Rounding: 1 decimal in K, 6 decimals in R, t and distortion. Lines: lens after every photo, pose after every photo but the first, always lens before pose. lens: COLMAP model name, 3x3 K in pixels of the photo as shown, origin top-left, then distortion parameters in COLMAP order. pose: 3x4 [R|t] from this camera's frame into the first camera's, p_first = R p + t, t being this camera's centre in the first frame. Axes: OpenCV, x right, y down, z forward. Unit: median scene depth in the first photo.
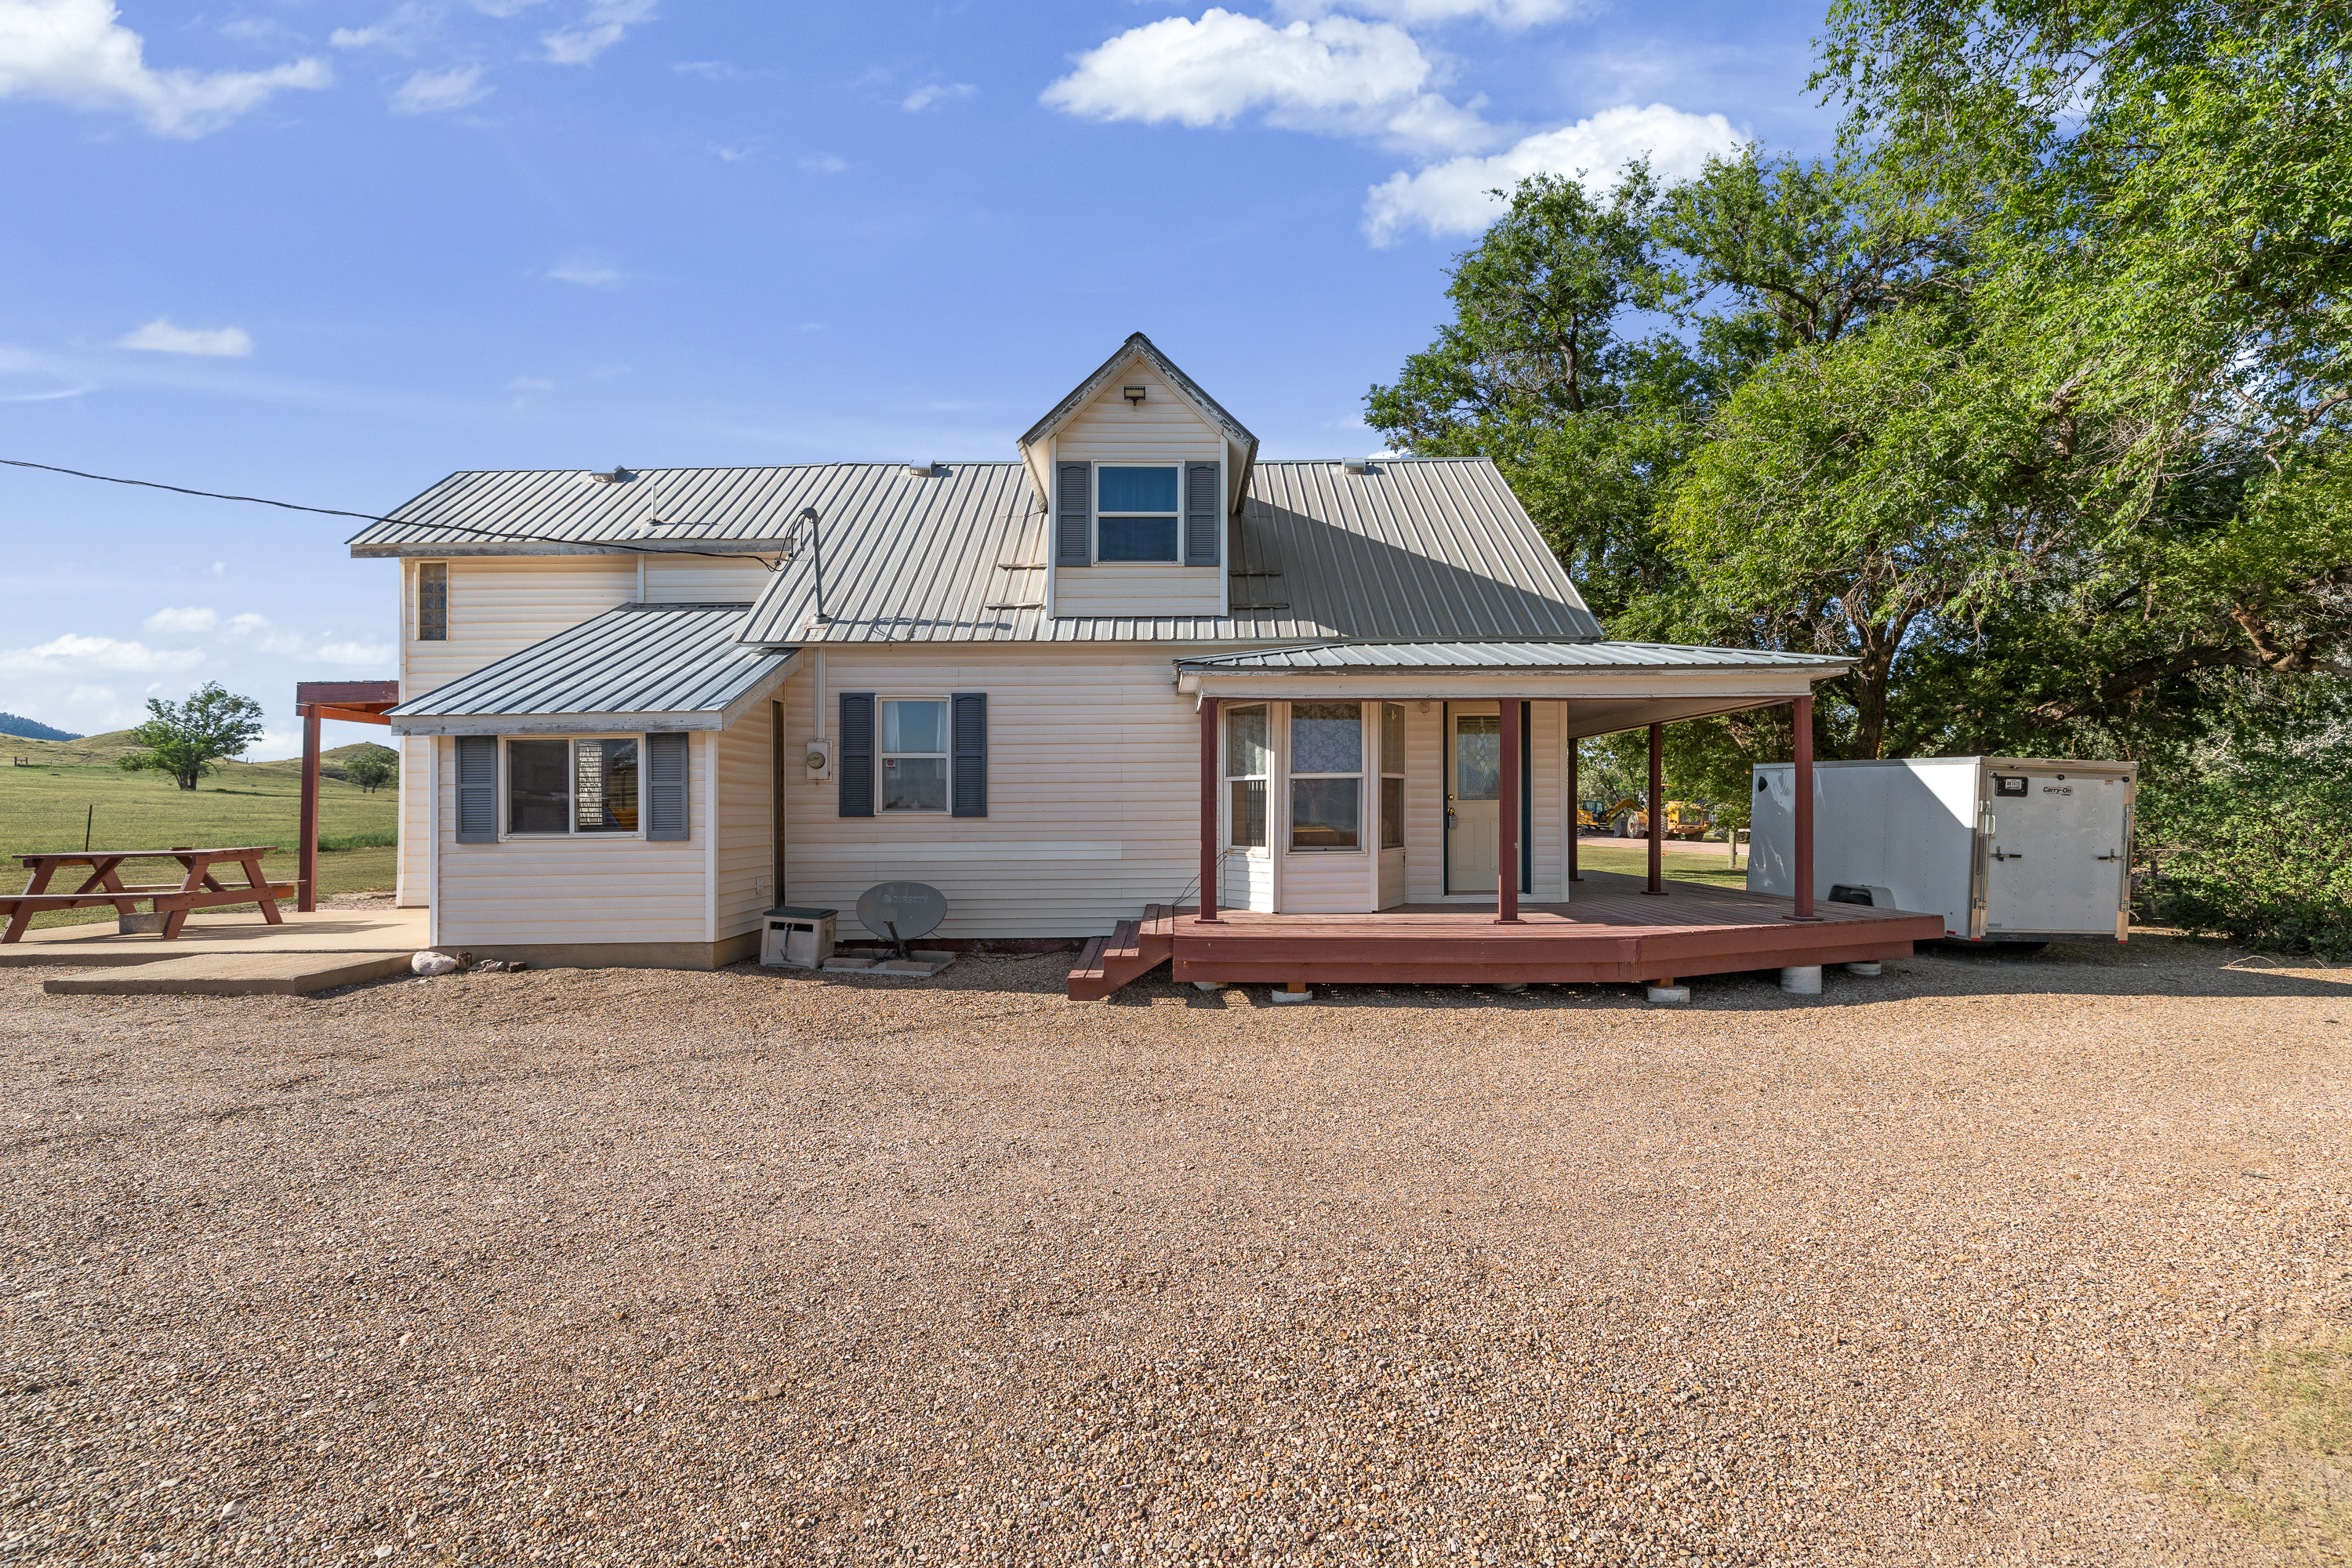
lens RADIAL K [[1007.0, 0, 1175.3], [0, 1007.0, 824.7], [0, 0, 1]] dist [-0.014706, -0.000240]
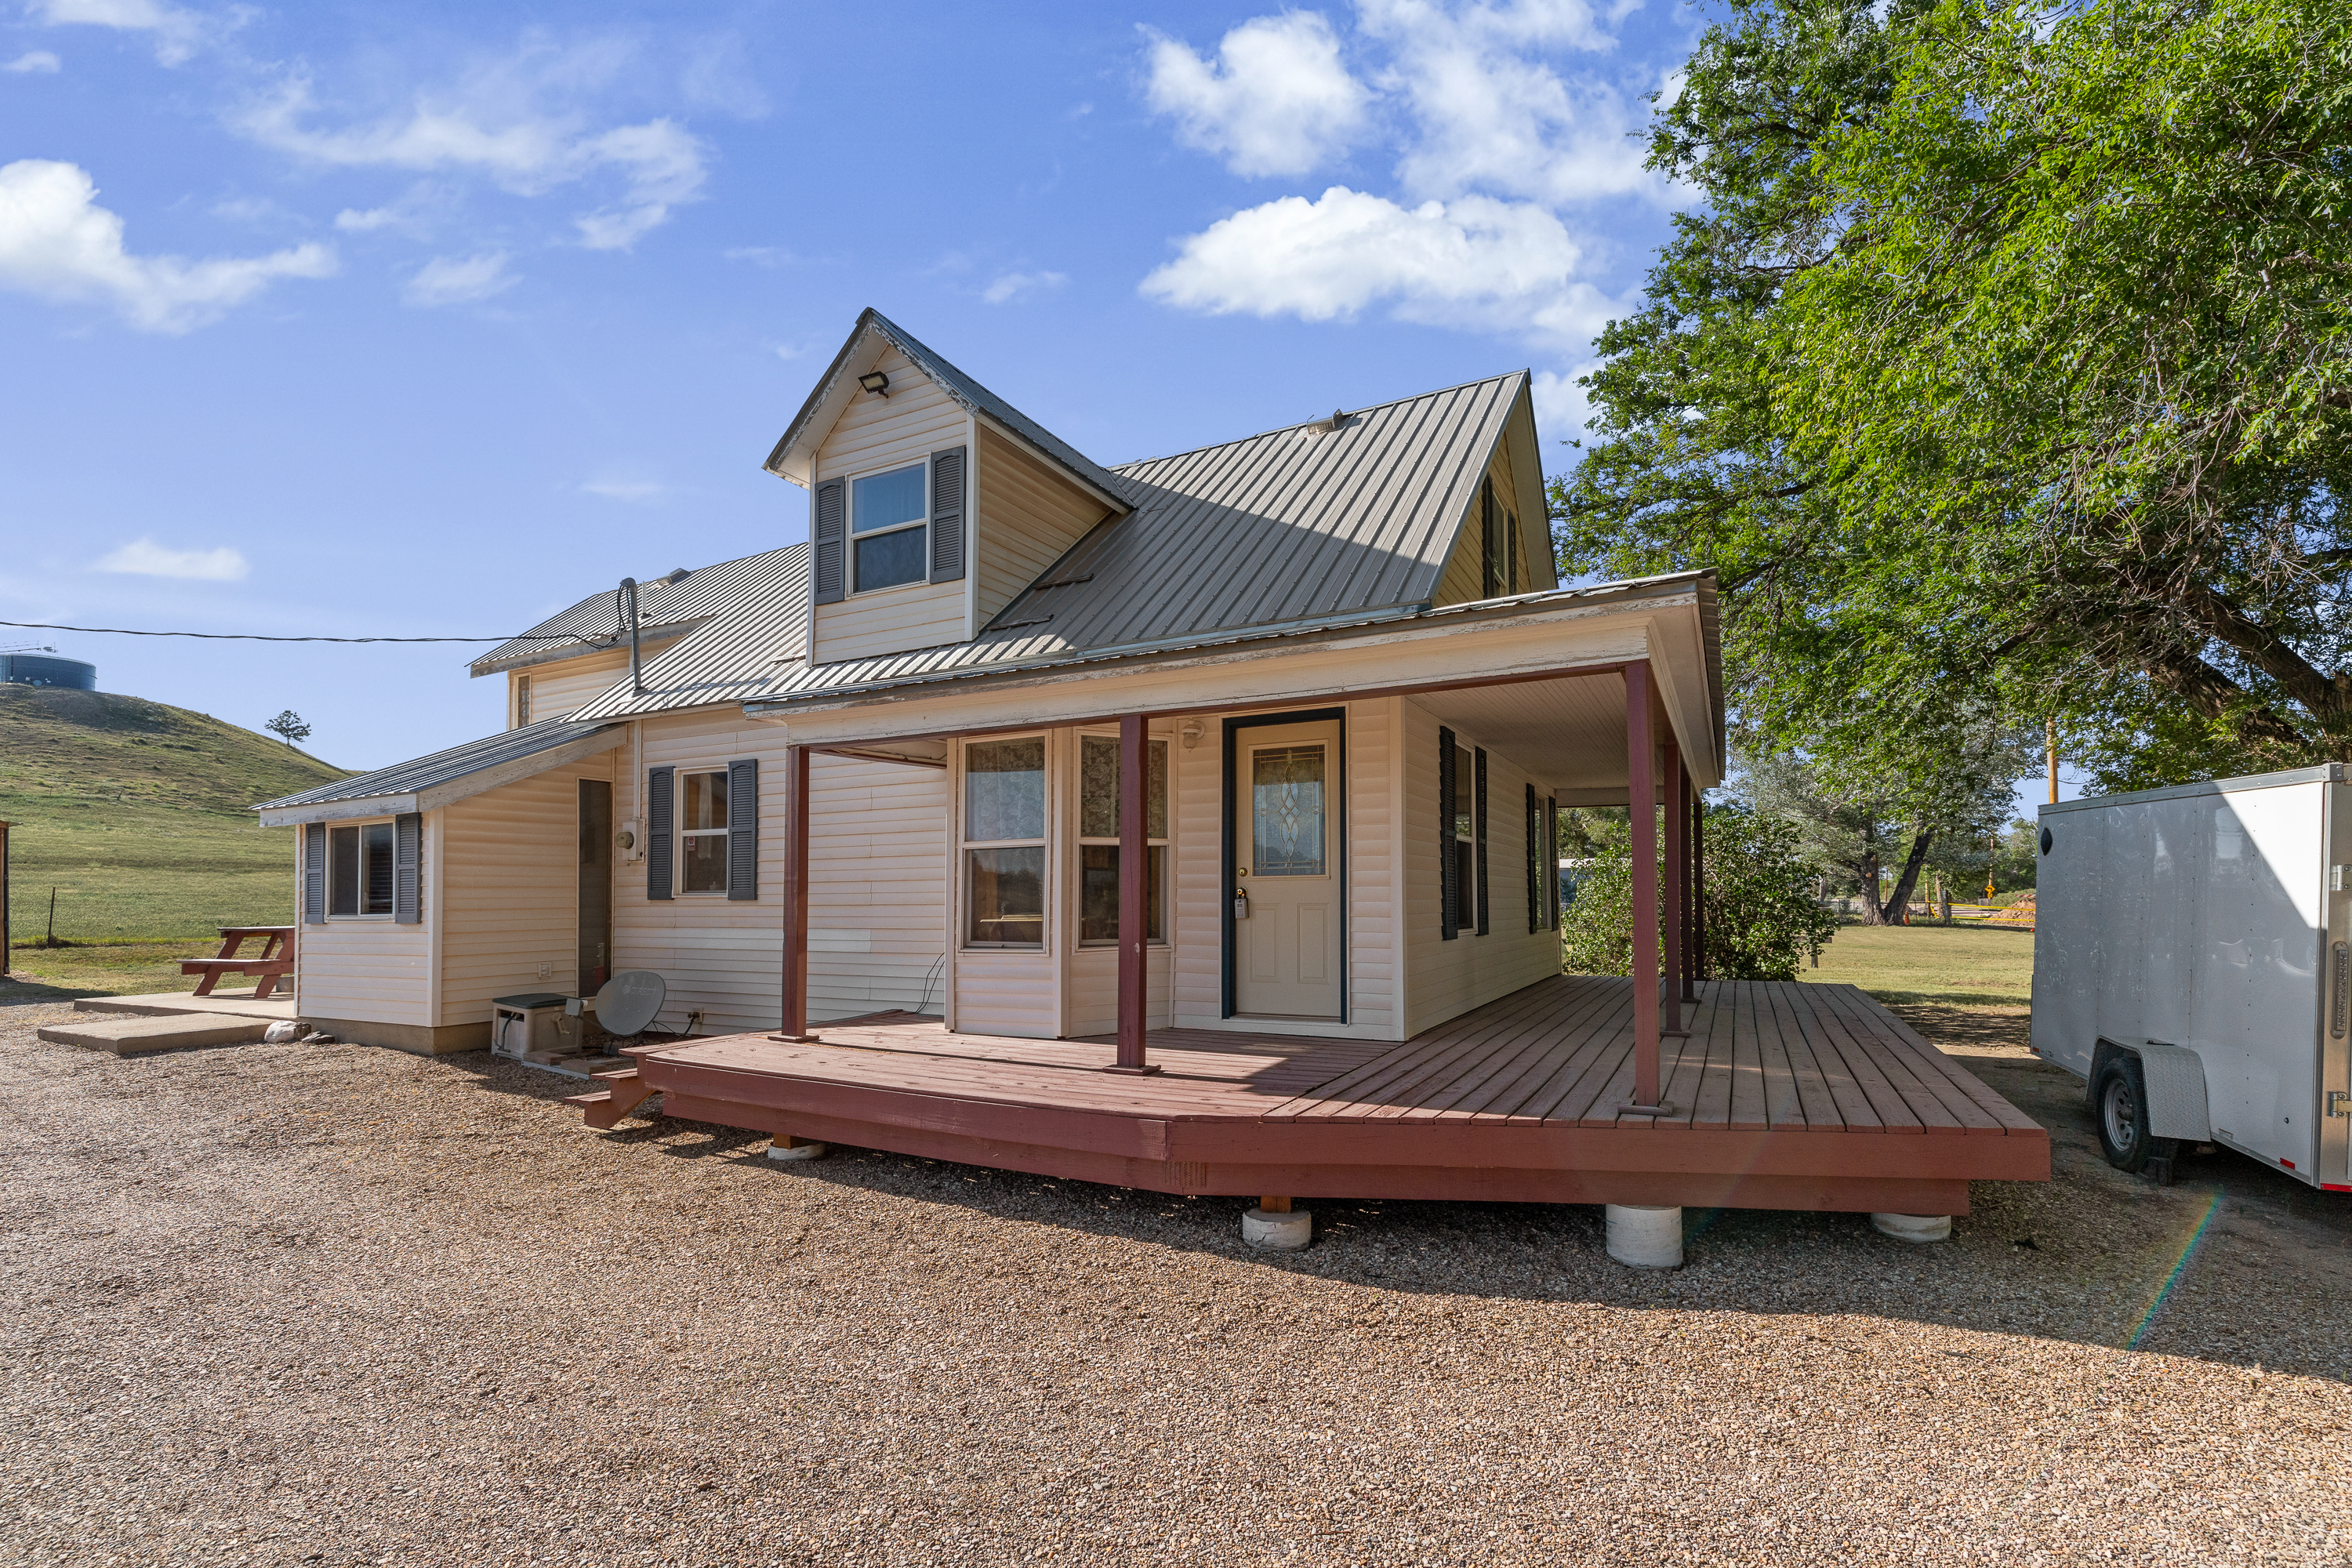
lens RADIAL K [[1042.7, 0, 1176.7], [0, 1042.7, 874.4], [0, 0, 1]] dist [-0.002256, 0.000085]
pose [[0.886406, -0.009879, -0.462803, 0.559355], [-0.004519, 0.999540, -0.029991, -0.004386], [0.462887, 0.028676, 0.885954, 0.367431]]
